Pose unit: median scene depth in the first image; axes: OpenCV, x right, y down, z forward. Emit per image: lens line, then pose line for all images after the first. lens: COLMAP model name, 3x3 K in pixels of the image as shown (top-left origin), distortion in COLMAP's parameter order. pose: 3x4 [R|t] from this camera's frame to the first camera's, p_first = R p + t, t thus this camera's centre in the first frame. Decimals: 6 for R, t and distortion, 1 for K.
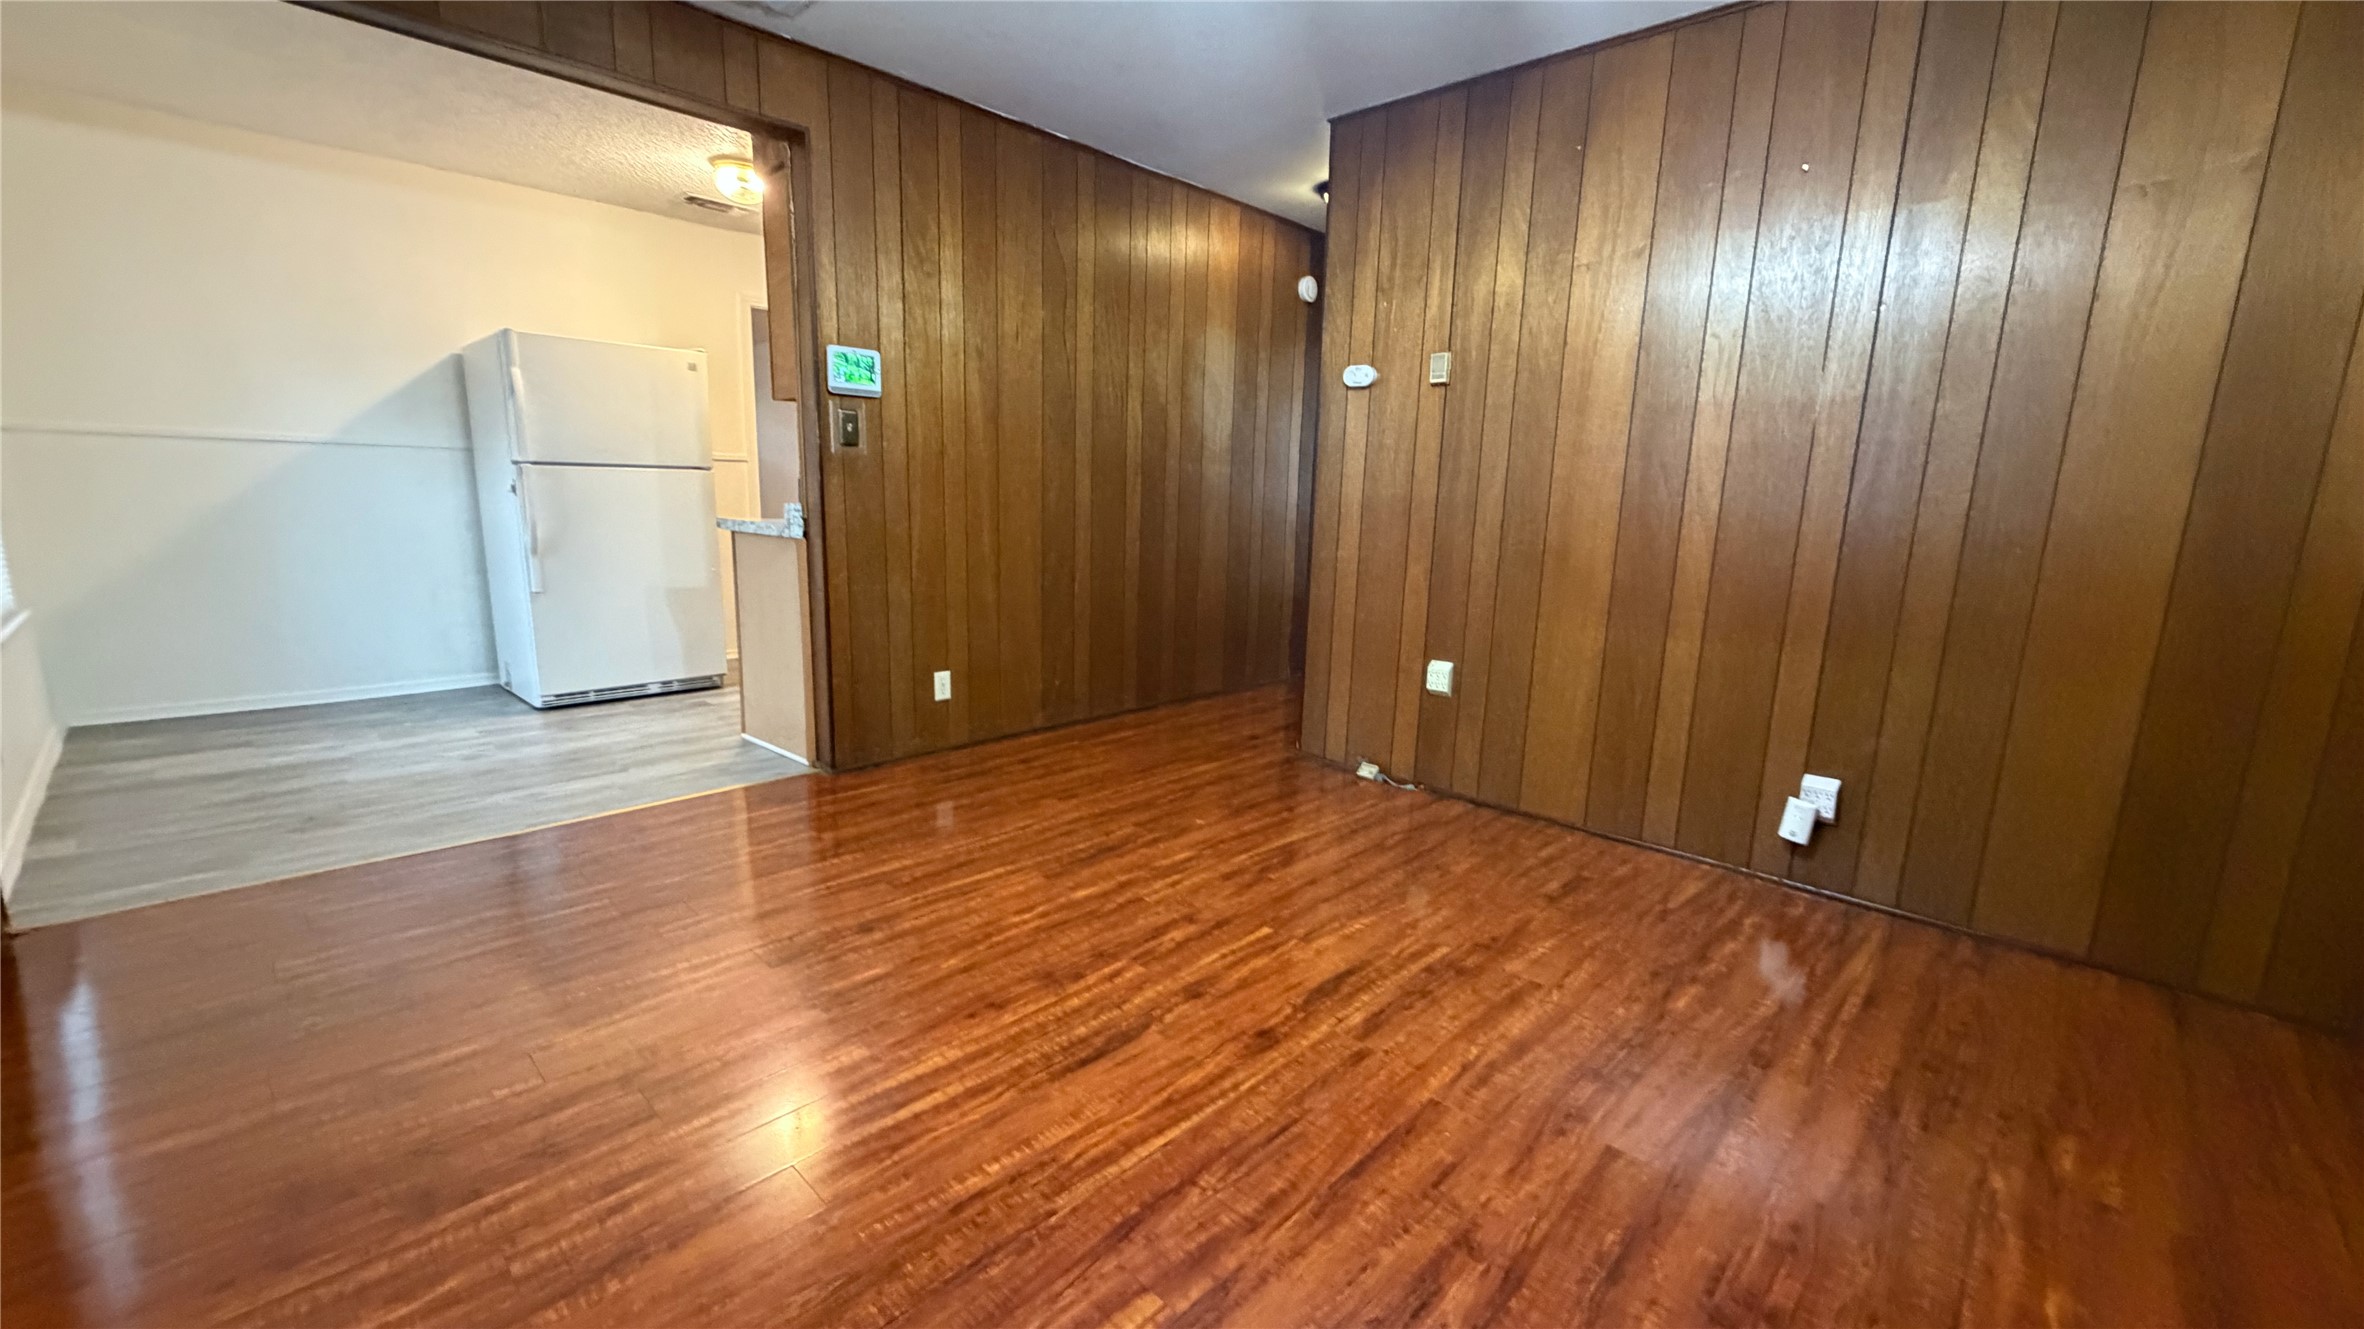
lens RADIAL K [[967.7, 0, 1182.0], [0, 967.7, 664.5], [0, 0, 1]] dist [0.021247, 0.000023]
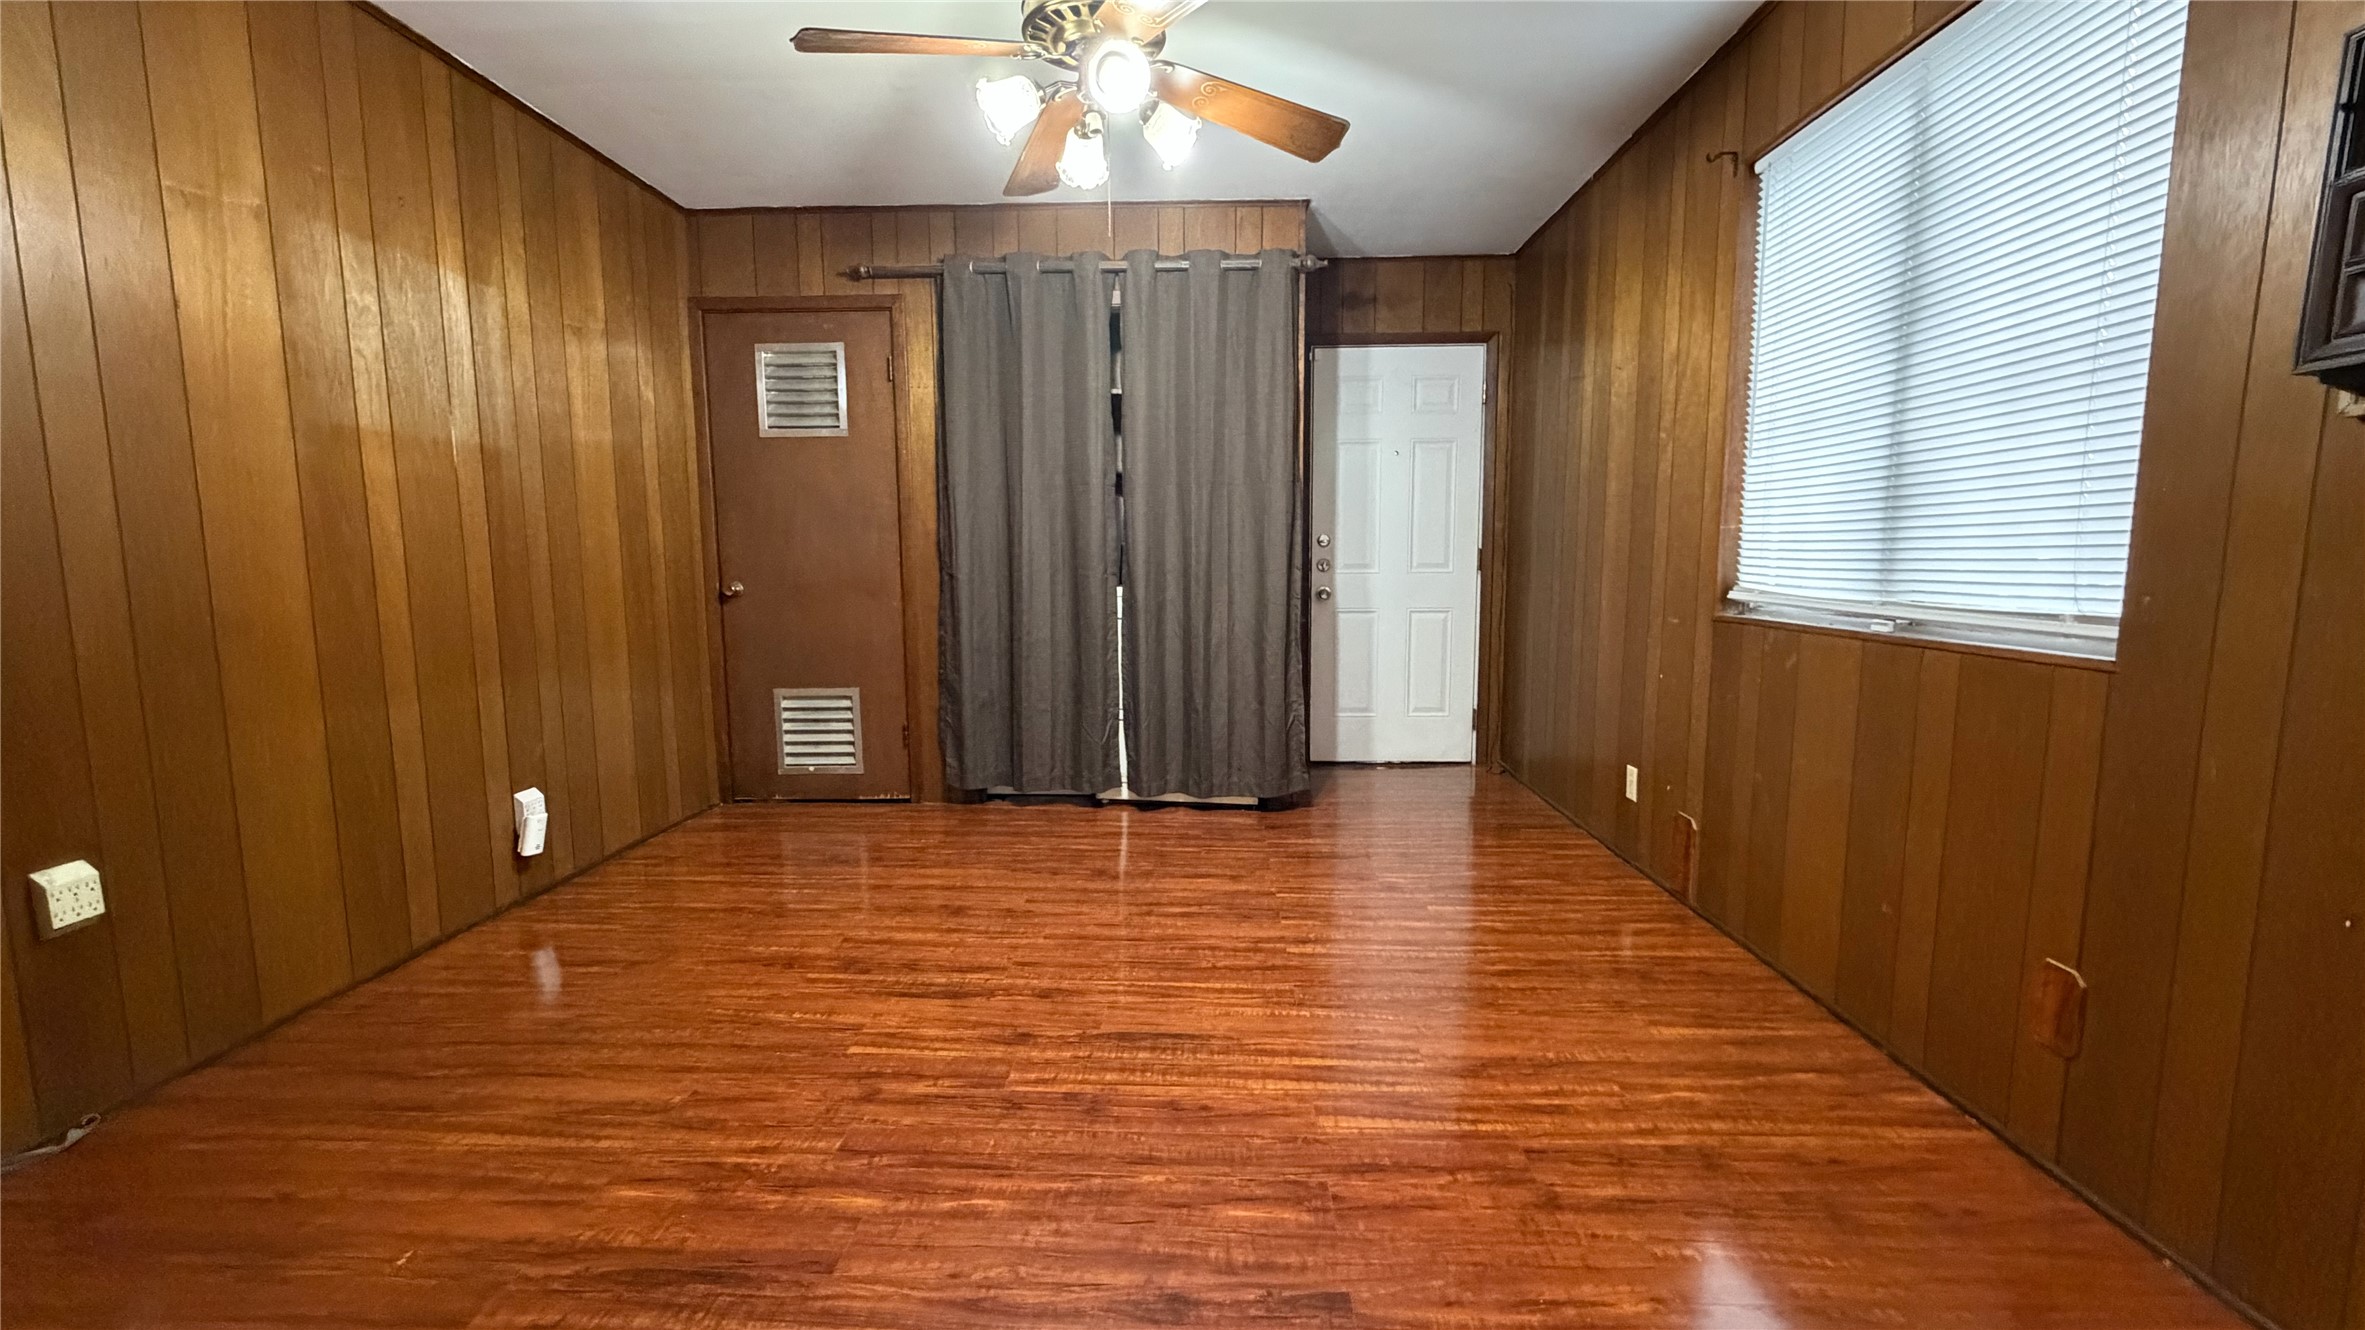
lens RADIAL K [[968.1, 0, 1182.5], [0, 968.1, 665.0], [0, 0, 1]] dist [0.021247, 0.000023]
pose [[-0.671152, -0.105001, 0.733846, -0.771678], [0.122012, 0.960772, 0.249058, -0.251204], [-0.731210, 0.256694, -0.632013, 1.379571]]
